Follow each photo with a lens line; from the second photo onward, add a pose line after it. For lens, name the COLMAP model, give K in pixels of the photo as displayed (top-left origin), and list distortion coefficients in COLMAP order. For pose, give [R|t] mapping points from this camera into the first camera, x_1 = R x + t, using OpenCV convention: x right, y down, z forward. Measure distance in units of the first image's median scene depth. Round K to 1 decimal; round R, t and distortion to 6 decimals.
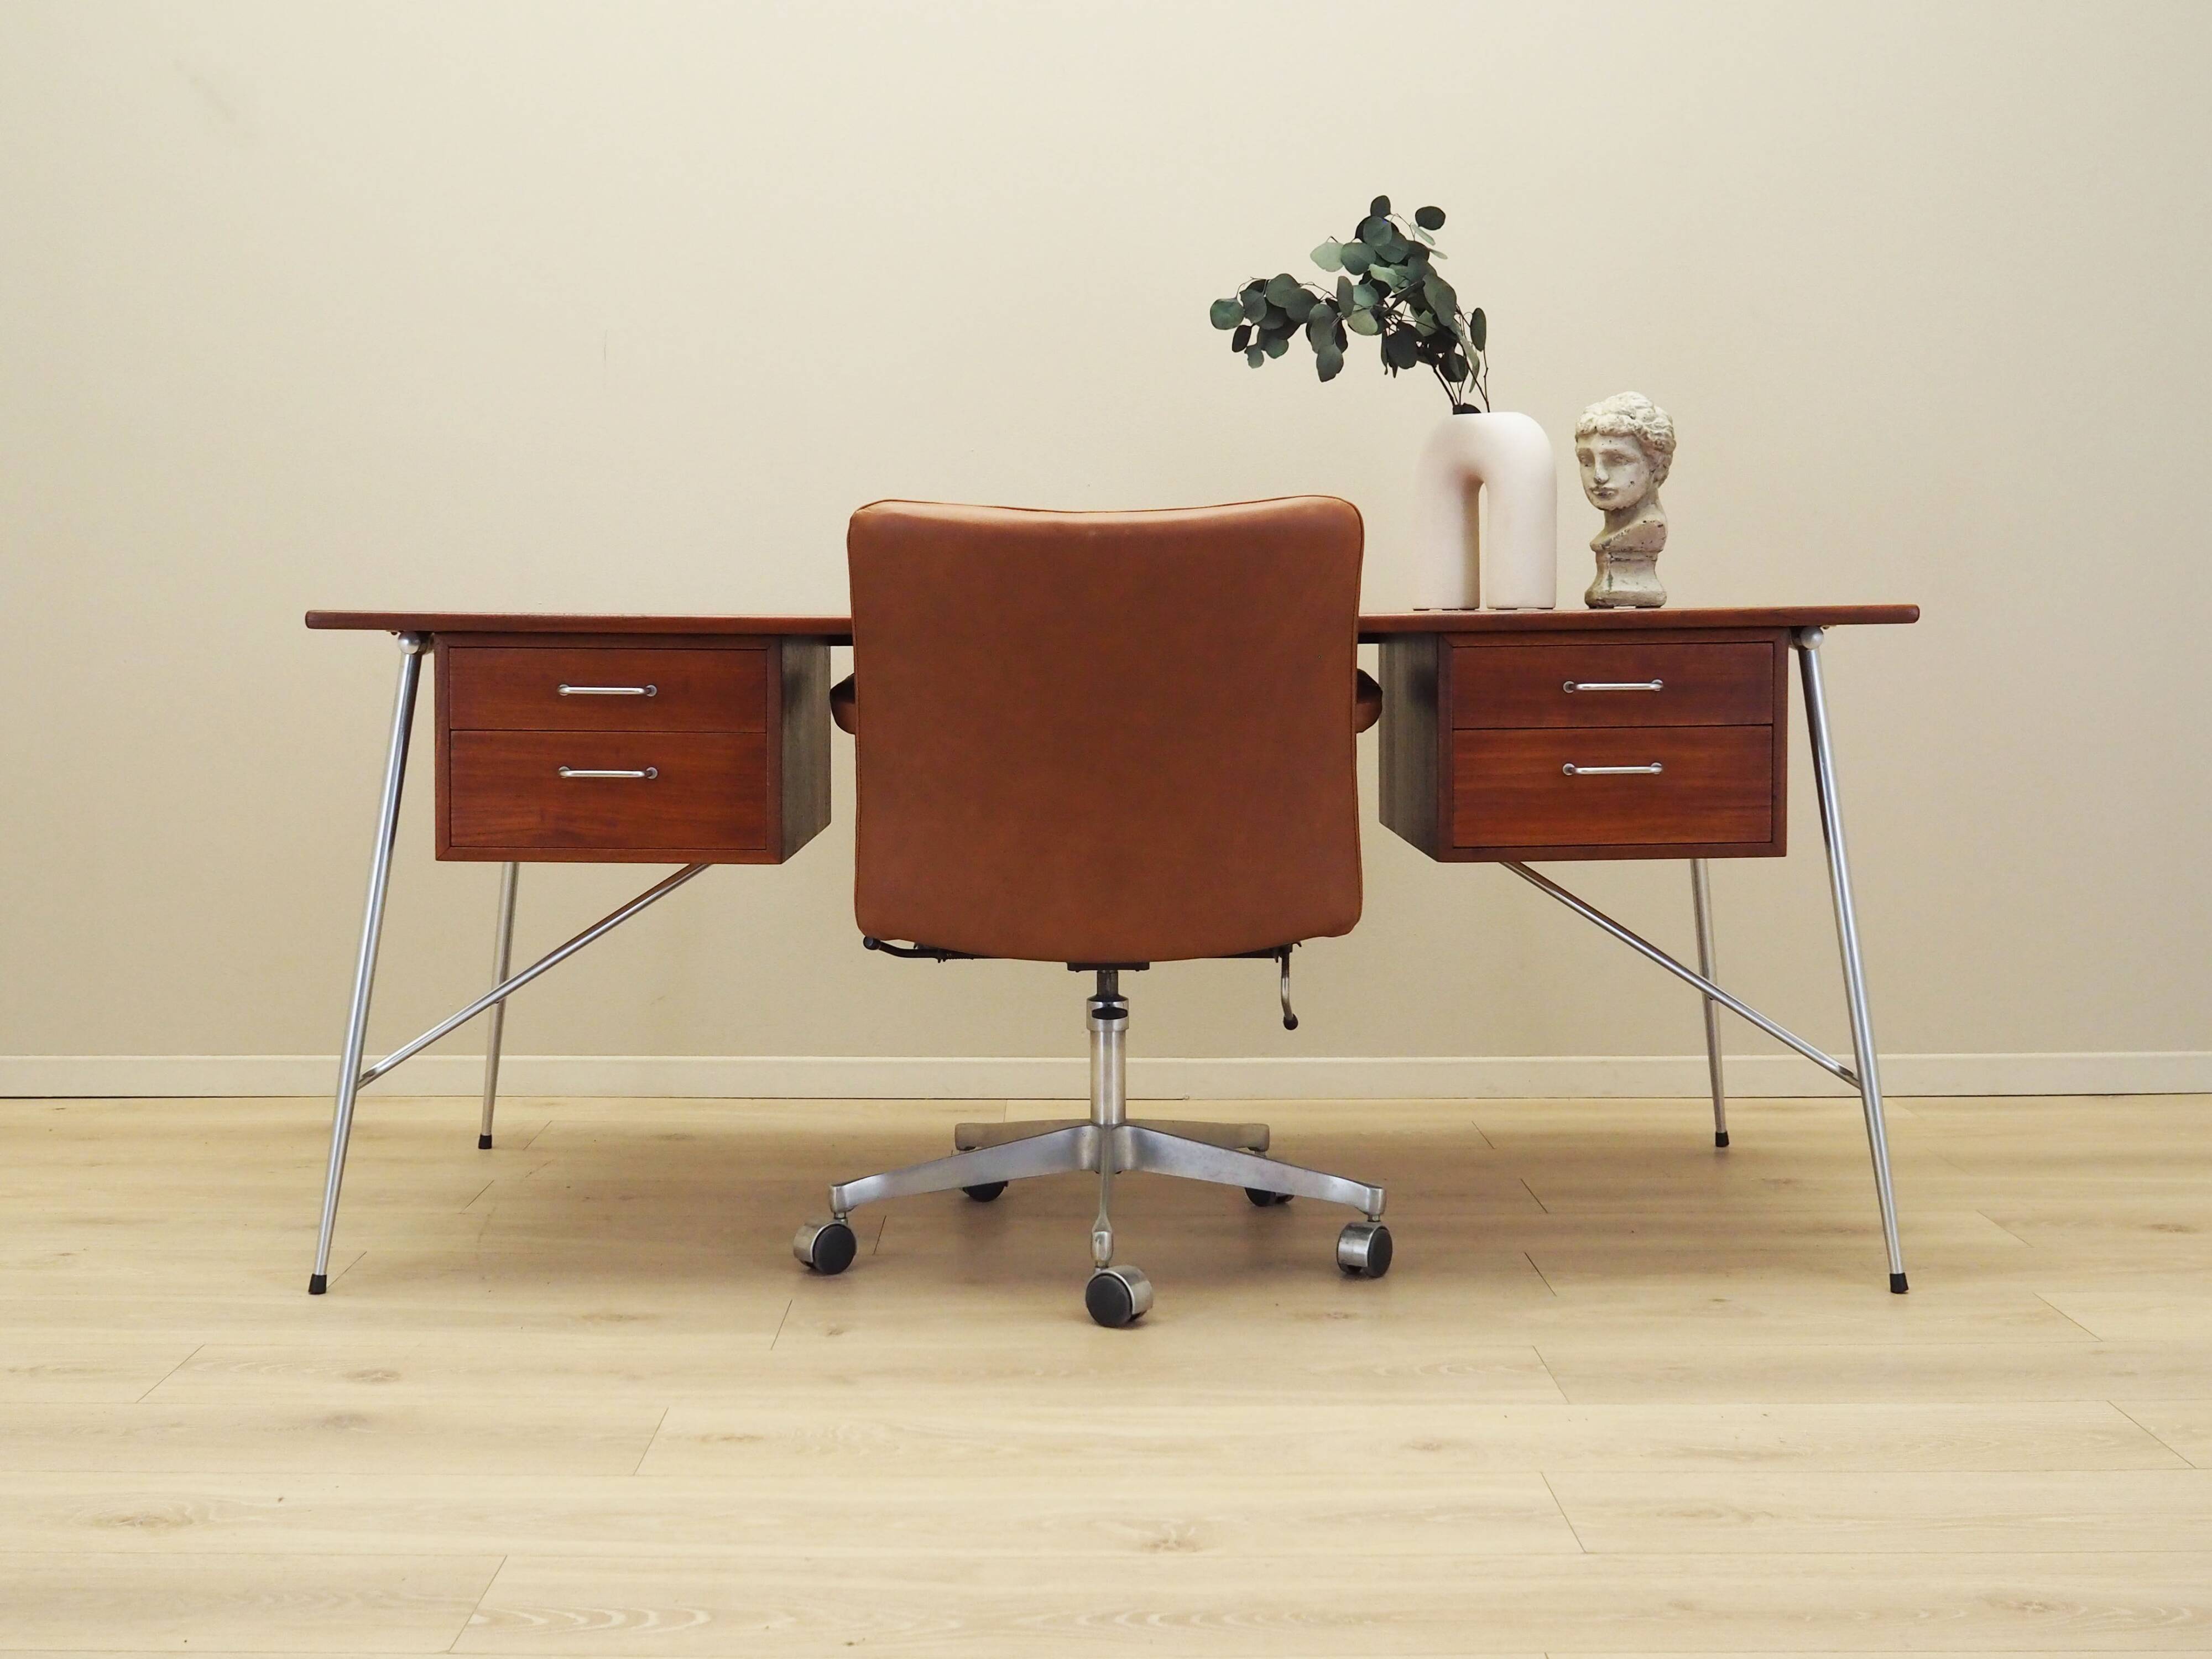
lens RADIAL K [[2648.6, 0, 1077.5], [0, 2648.6, 848.9], [0, 0, 1]] dist [-0.018099, 0.000000]
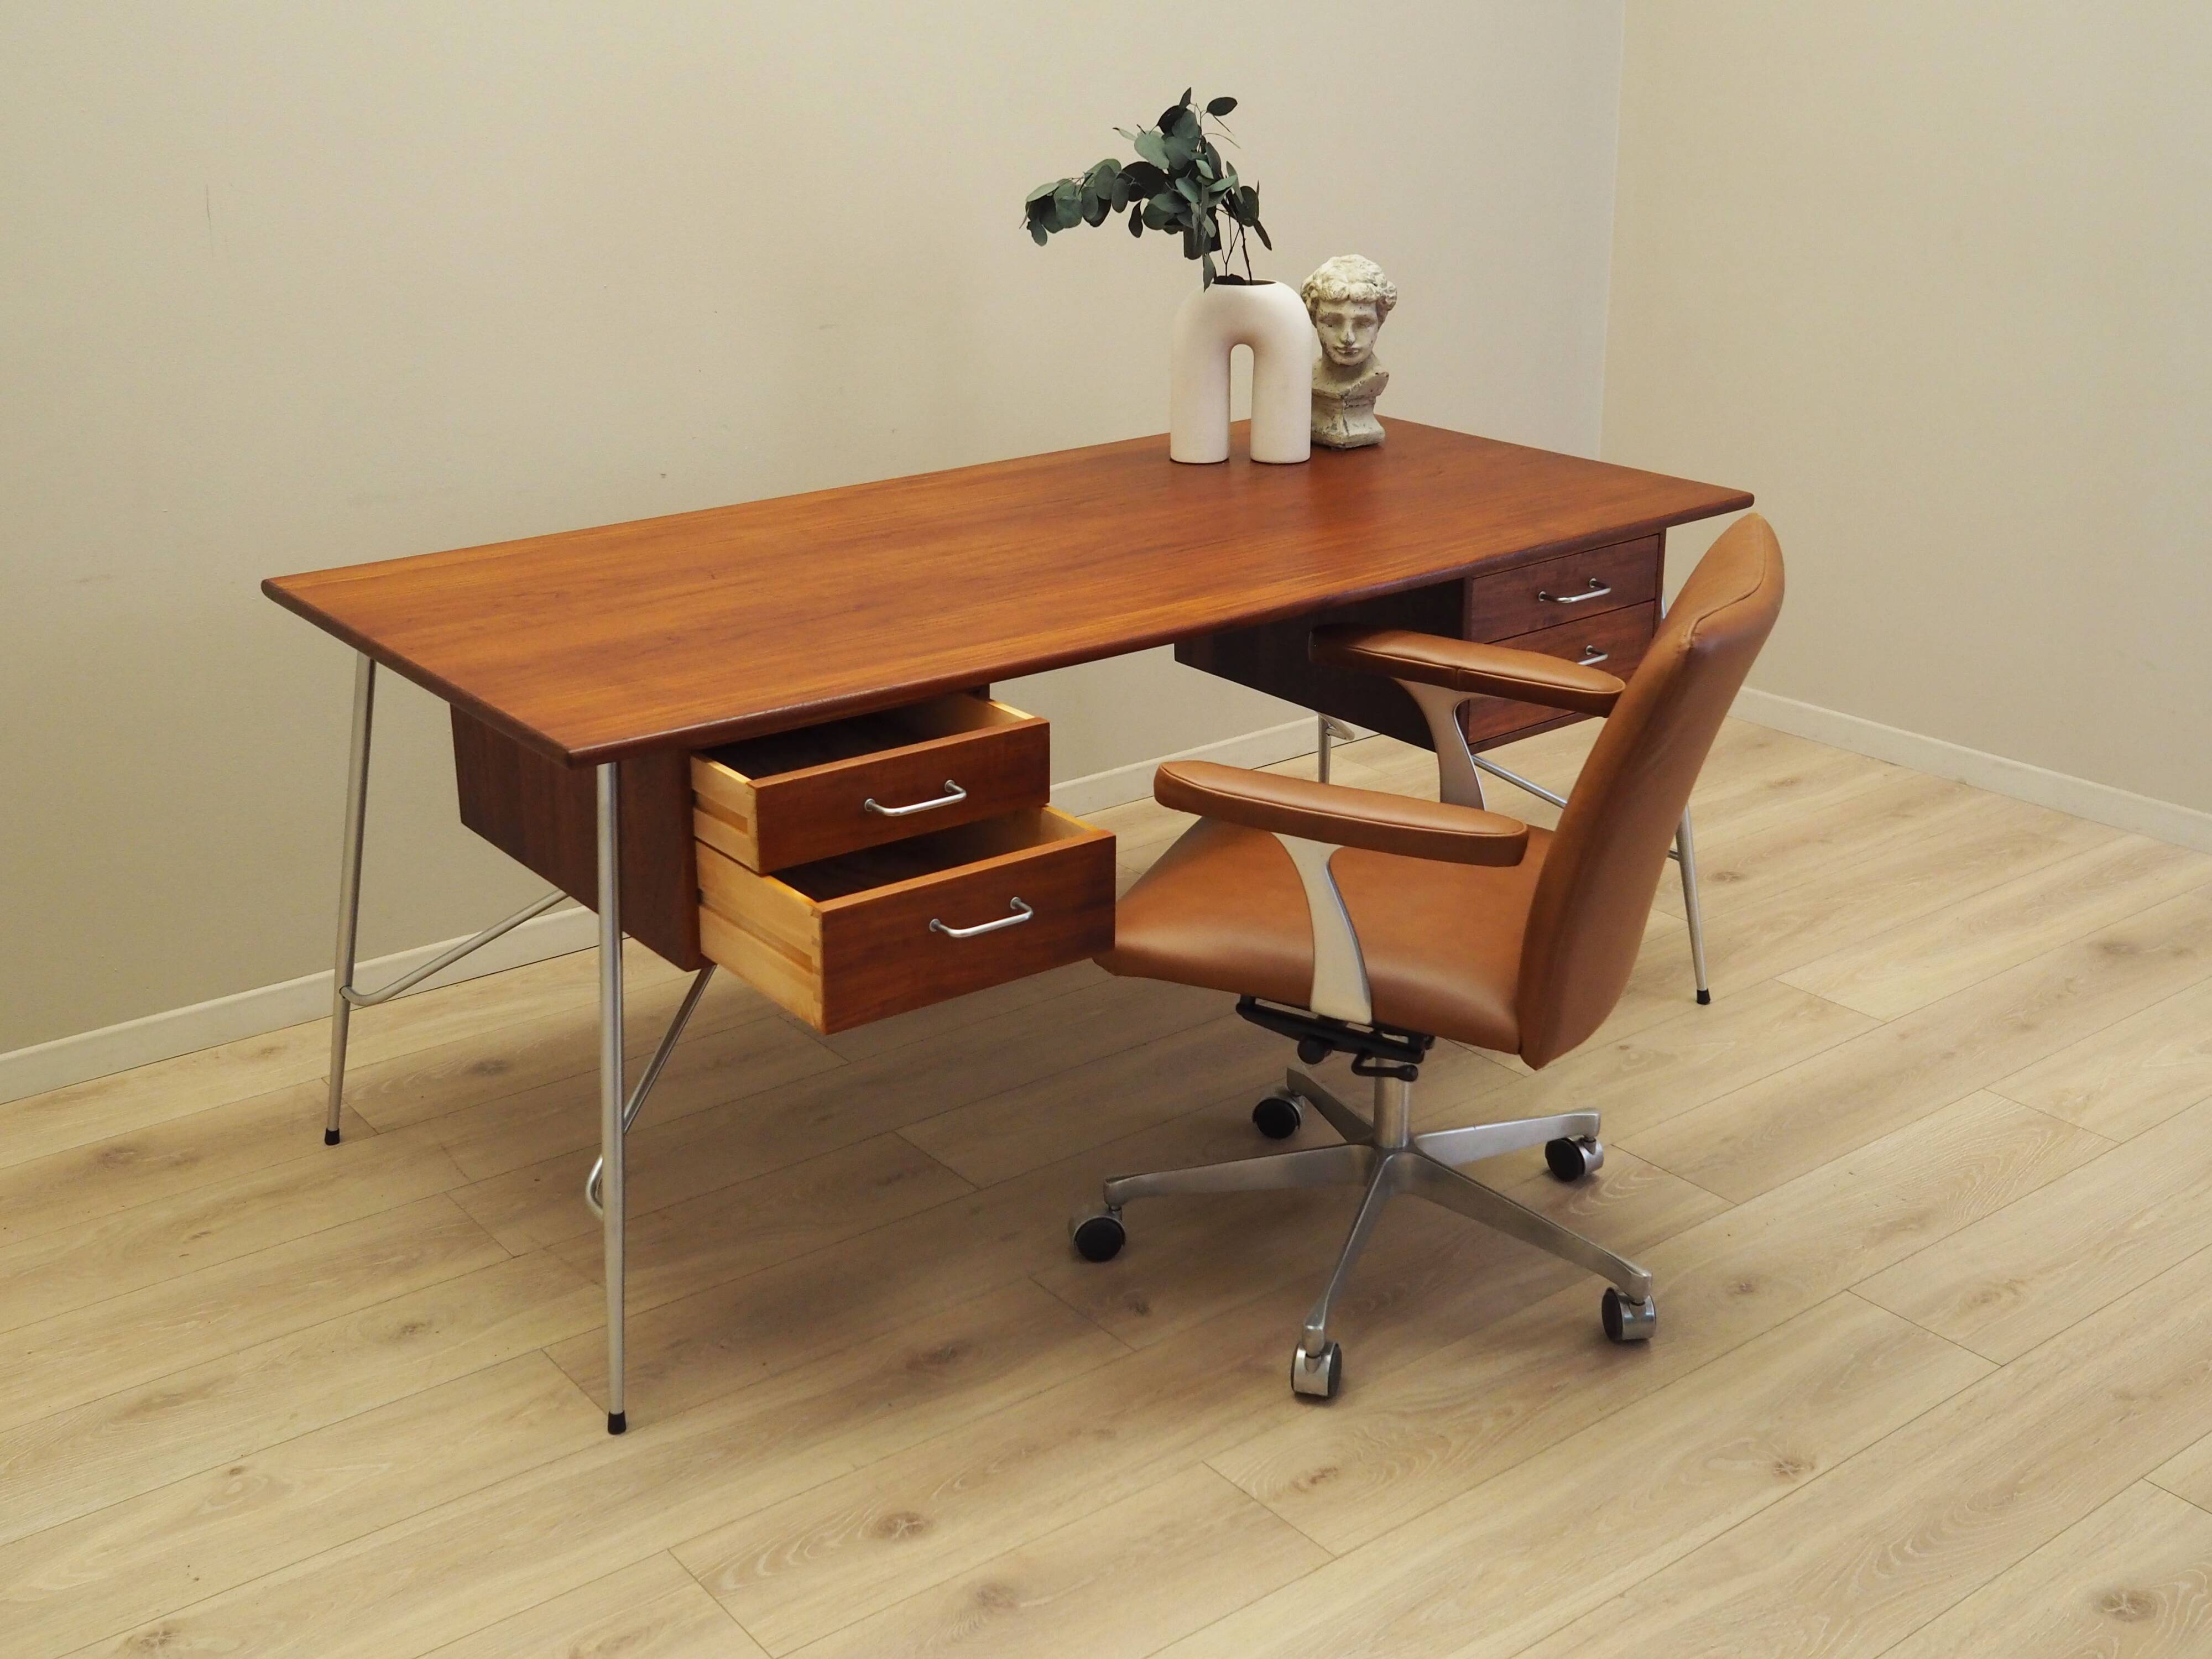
lens RADIAL K [[2413.7, 0, 1116.3], [0, 2413.7, 827.7], [0, 0, 1]] dist [-0.014609, 0.000000]
pose [[0.795107, -0.213521, 0.567638, -0.510636], [0.058721, 0.958679, 0.278363, -0.233695], [-0.603619, -0.187996, 0.774791, 0.225982]]
